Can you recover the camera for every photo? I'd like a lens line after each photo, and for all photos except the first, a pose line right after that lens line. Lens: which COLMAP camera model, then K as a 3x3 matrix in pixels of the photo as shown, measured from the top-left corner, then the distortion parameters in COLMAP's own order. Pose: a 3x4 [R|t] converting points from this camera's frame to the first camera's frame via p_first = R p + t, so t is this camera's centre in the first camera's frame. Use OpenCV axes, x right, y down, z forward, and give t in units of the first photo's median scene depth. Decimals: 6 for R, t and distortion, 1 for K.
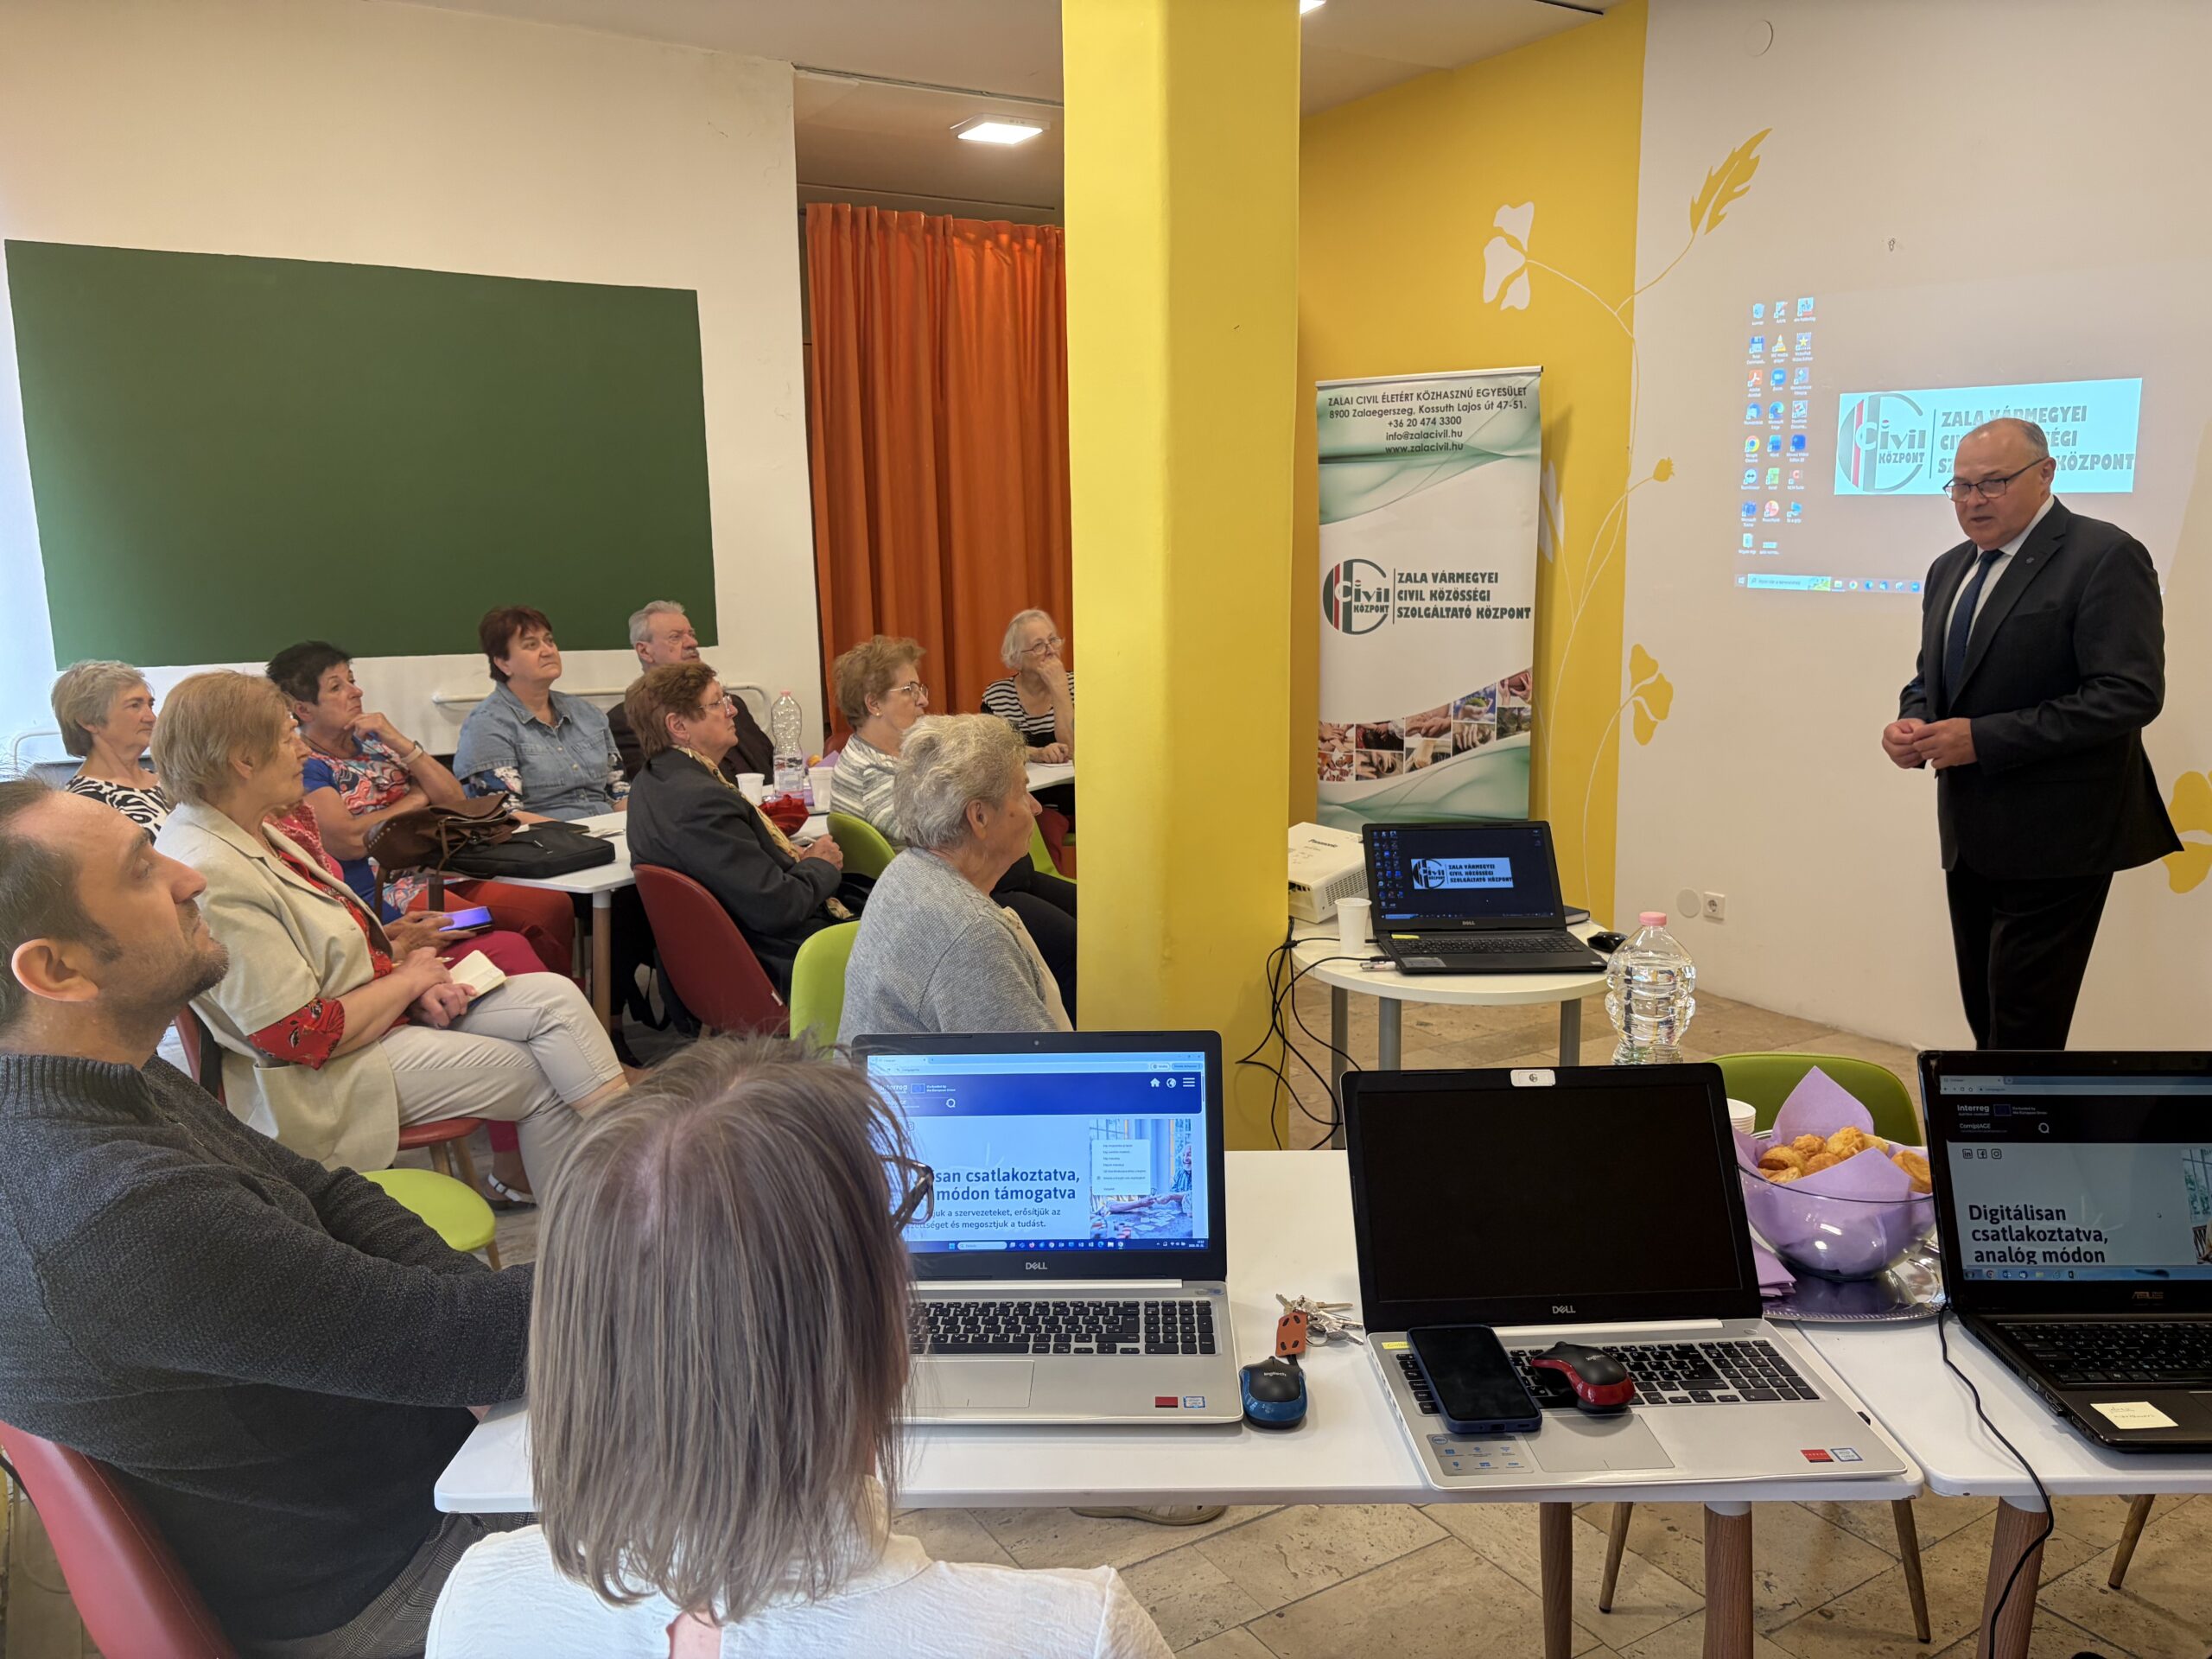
lens RADIAL K [[1651.3, 0, 1101.6], [0, 1651.3, 871.5], [0, 0, 1]] dist [0.030981, -0.058154]
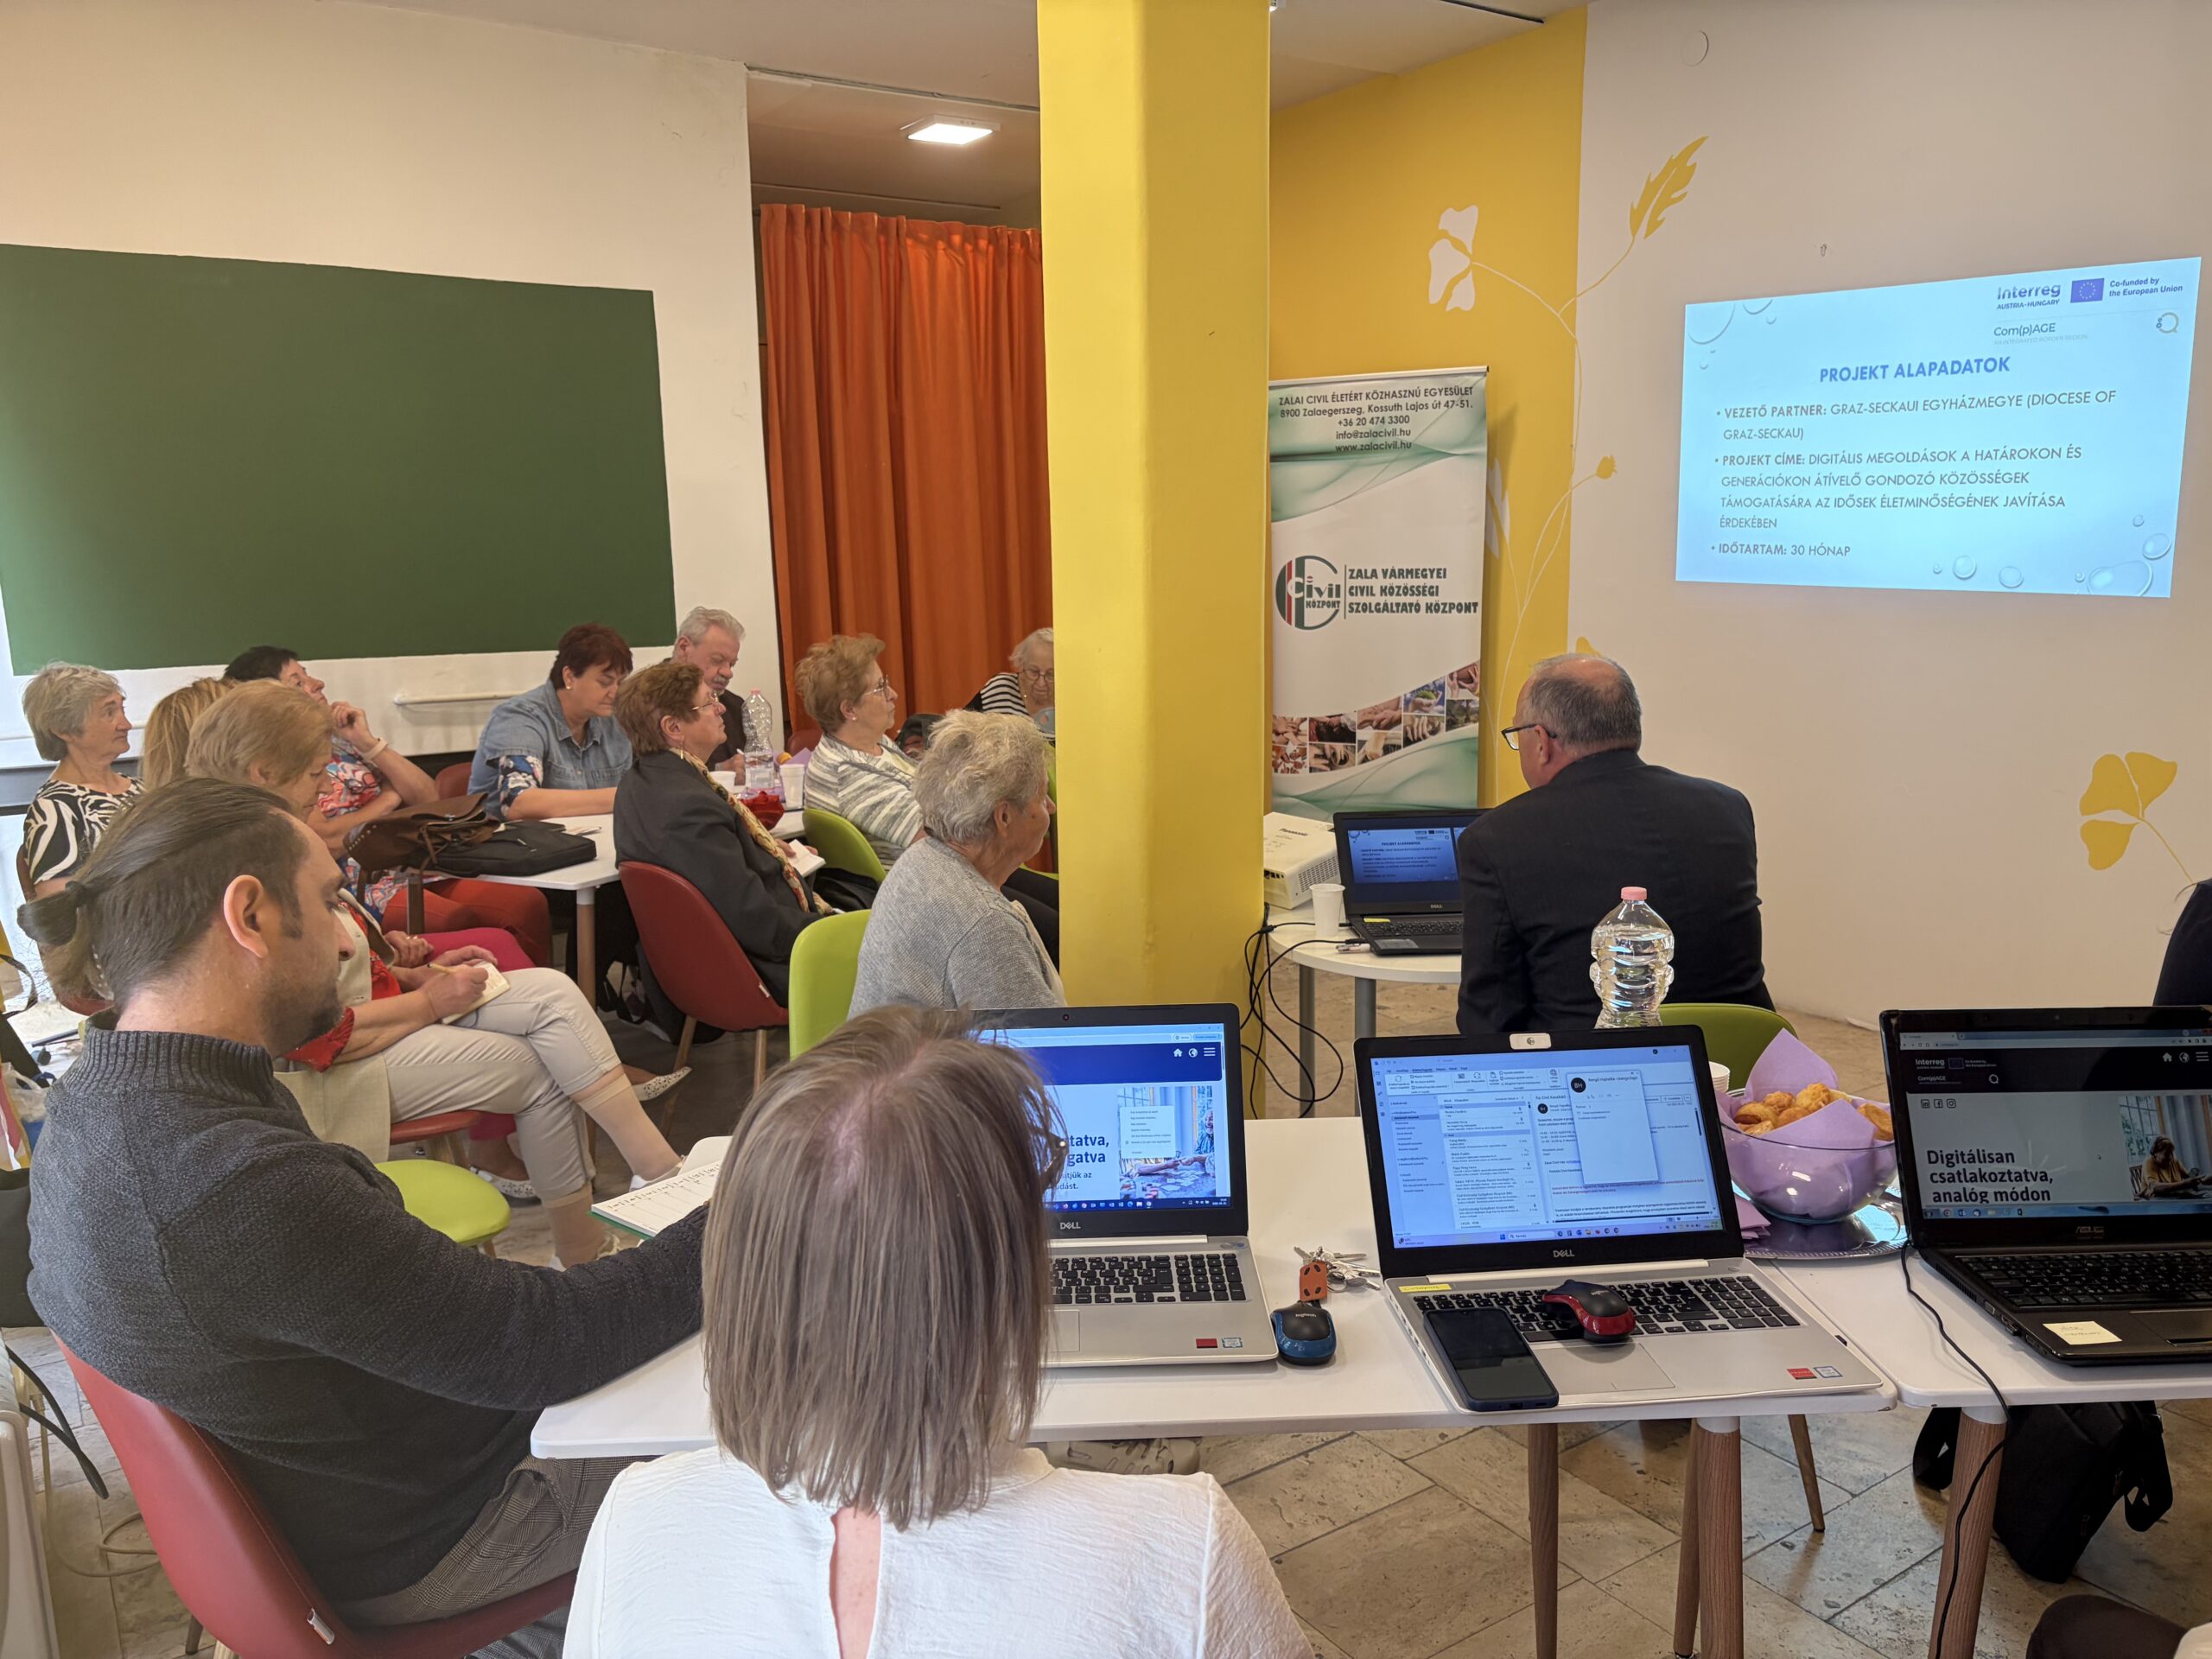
lens RADIAL K [[1651.0, 0, 1103.0], [0, 1651.0, 890.3], [0, 0, 1]] dist [0.032353, -0.066050]
pose [[0.999050, -0.013672, 0.041380, -0.024874], [0.013131, 0.999825, 0.013315, 0.003616], [-0.041554, -0.012759, 0.999055, -0.025675]]
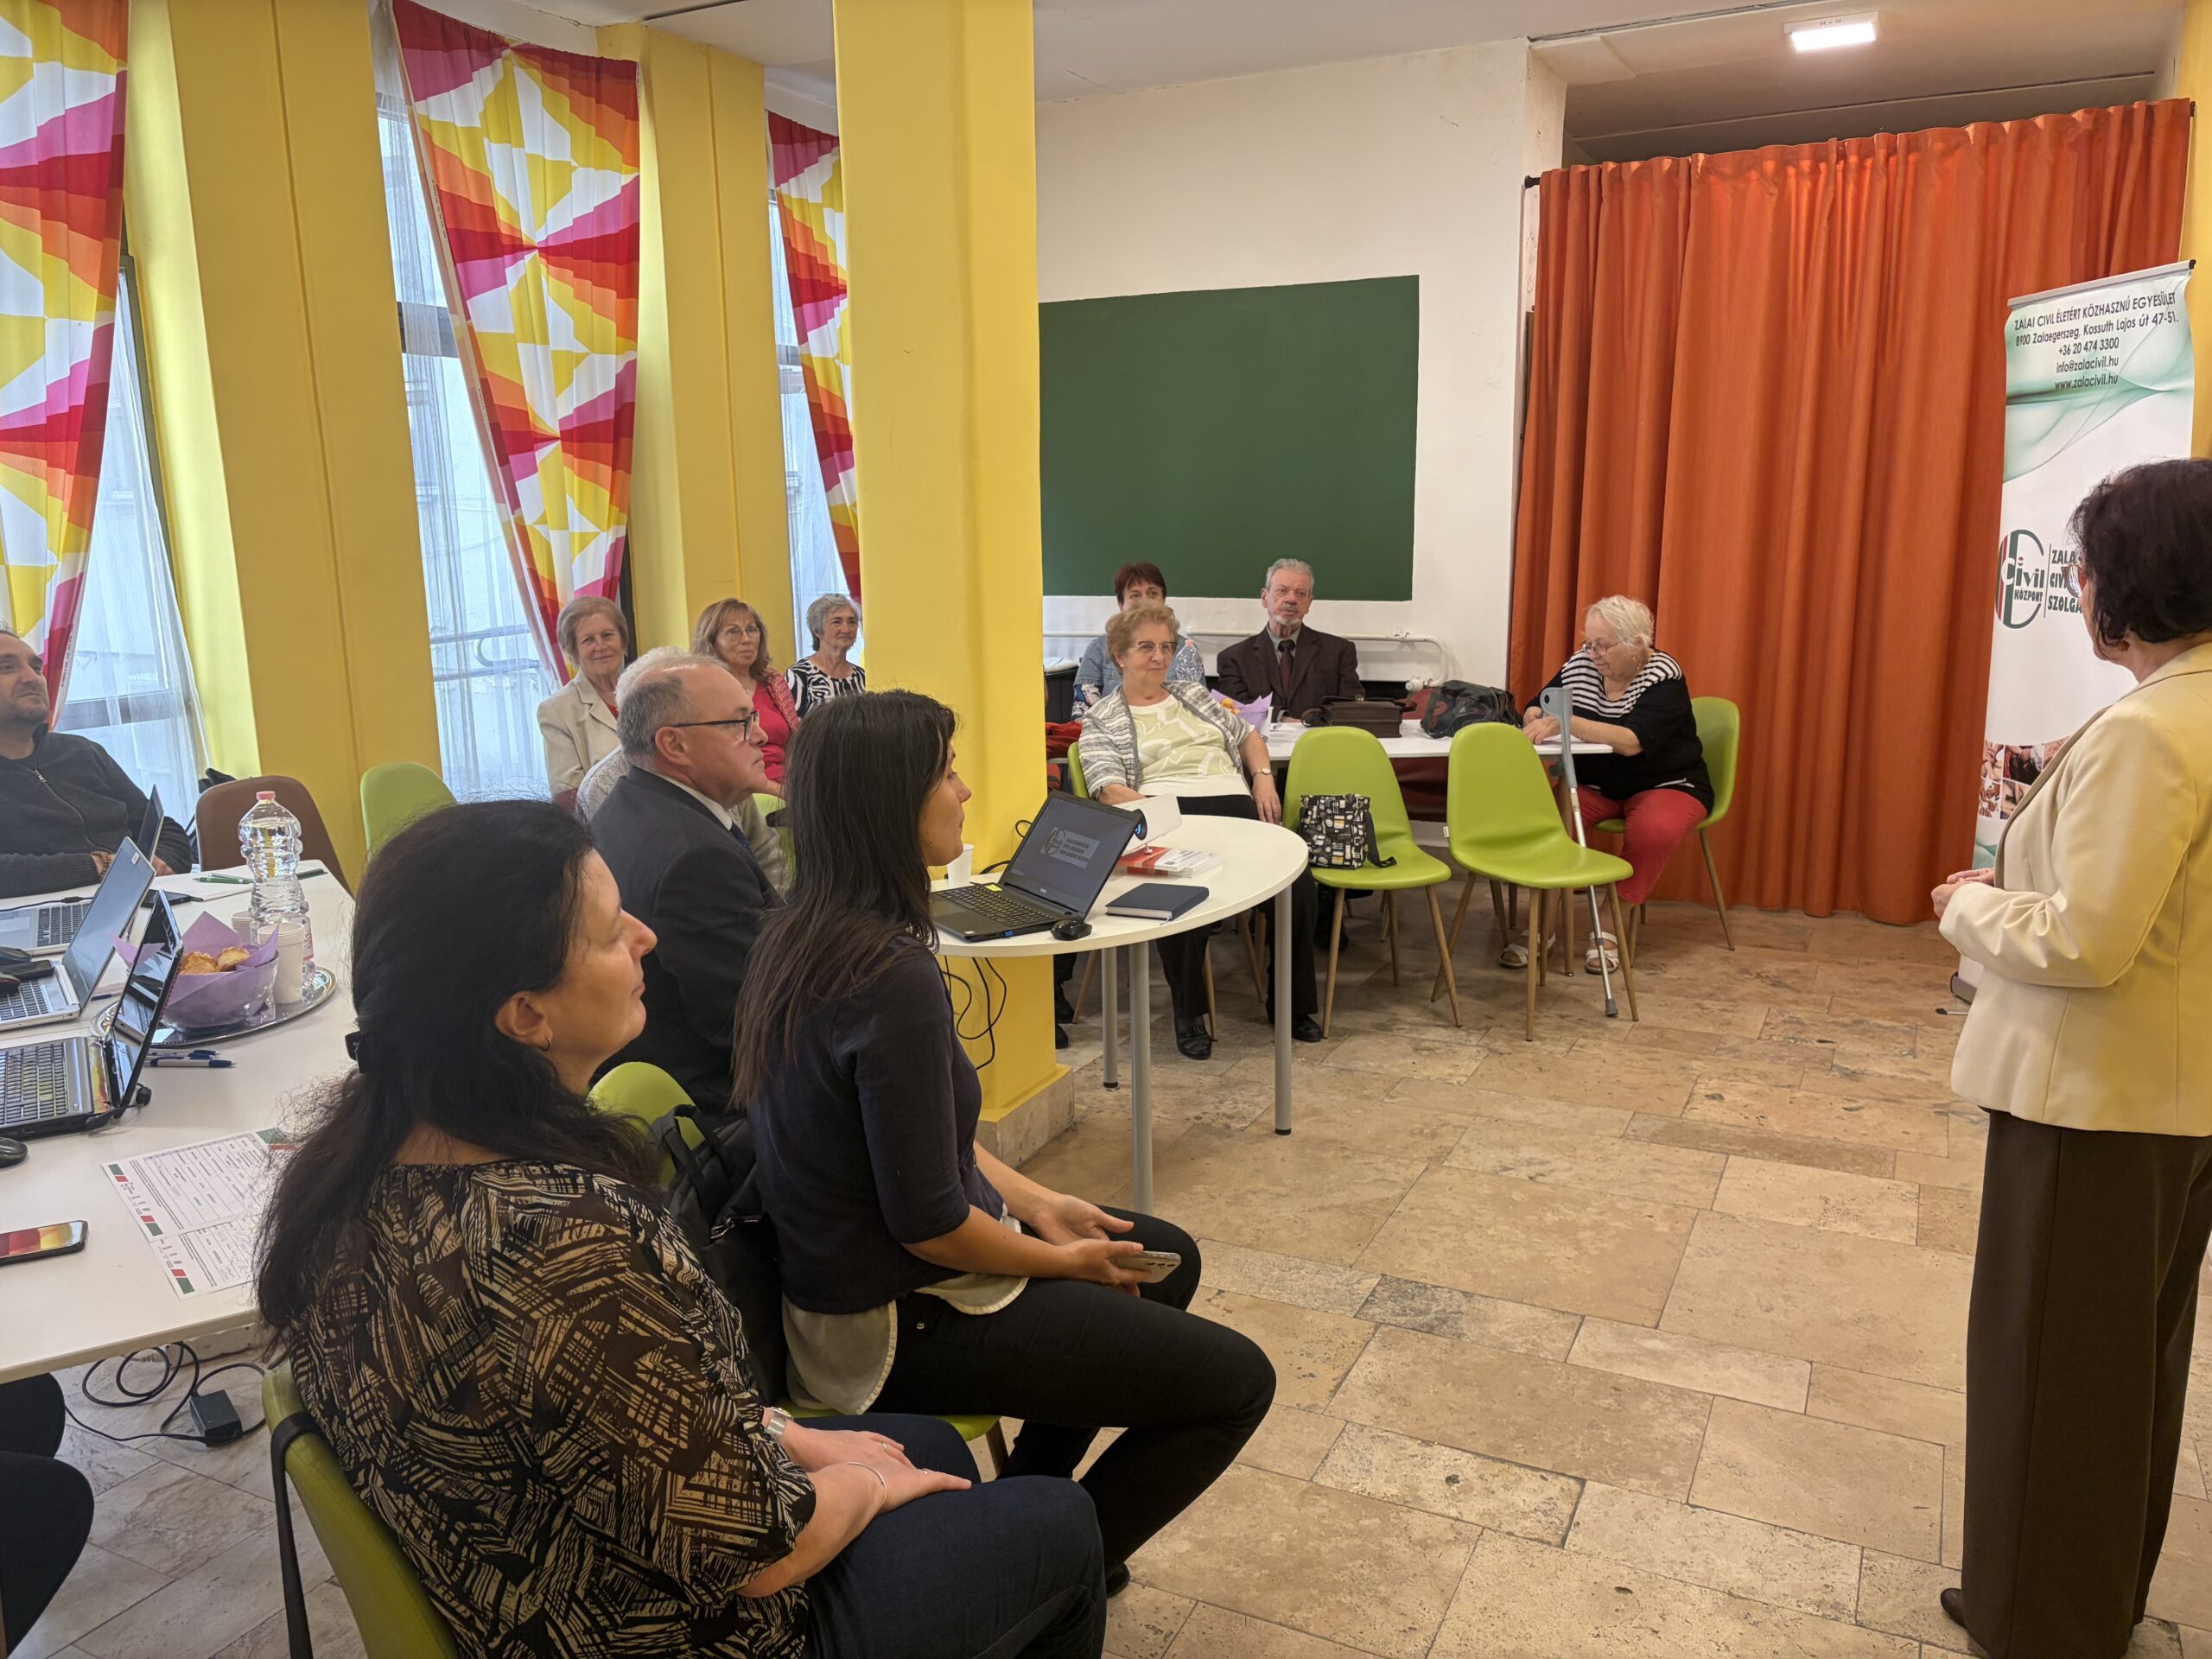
lens RADIAL K [[1687.2, 0, 1083.8], [0, 1687.2, 830.0], [0, 0, 1]] dist [0.031794, -0.027896]
pose [[0.531892, 0.165363, -0.830509, 0.846610], [-0.147765, 0.983826, 0.101256, -0.097082], [0.833820, 0.068863, 0.547724, 0.313622]]
